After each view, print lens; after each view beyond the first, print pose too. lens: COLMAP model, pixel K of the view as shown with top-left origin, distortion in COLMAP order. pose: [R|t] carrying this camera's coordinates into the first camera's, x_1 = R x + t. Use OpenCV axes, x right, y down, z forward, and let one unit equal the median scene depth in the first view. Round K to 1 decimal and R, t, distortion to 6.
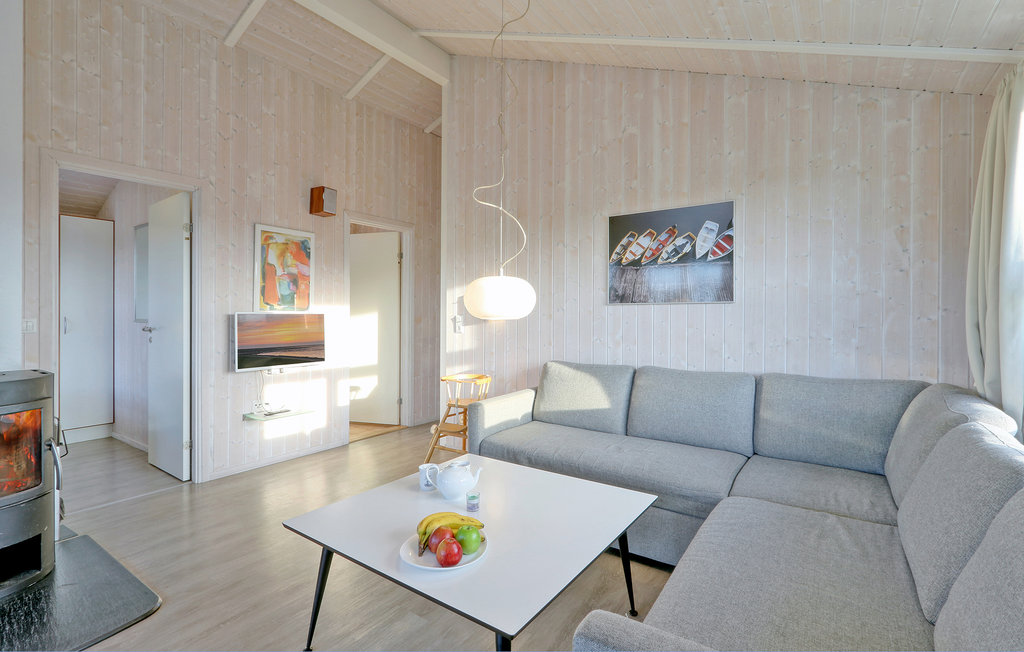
lens RADIAL K [[462.9, 0, 515.7], [0, 462.9, 356.0], [0, 0, 1]] dist [-0.000156, -0.000110]
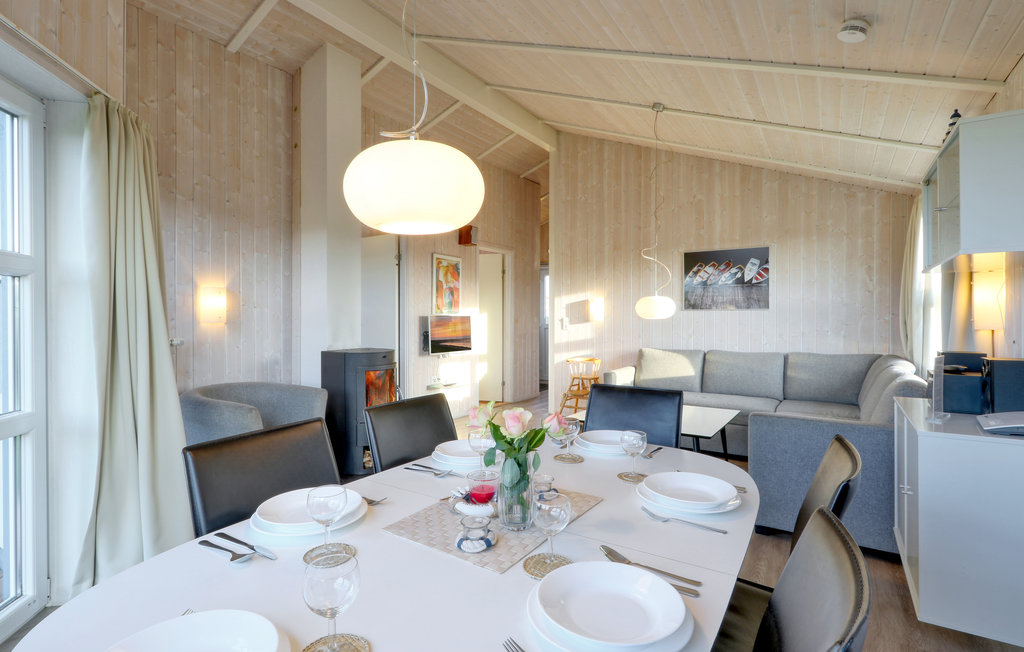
lens RADIAL K [[478.3, 0, 508.5], [0, 478.3, 358.1], [0, 0, 1]] dist [-0.033829, 0.030040]
pose [[0.999996, 0.002806, 0.000693, -0.380148], [-0.002802, 0.999974, -0.006592, 0.058045], [-0.000712, 0.006590, 0.999978, -0.566018]]
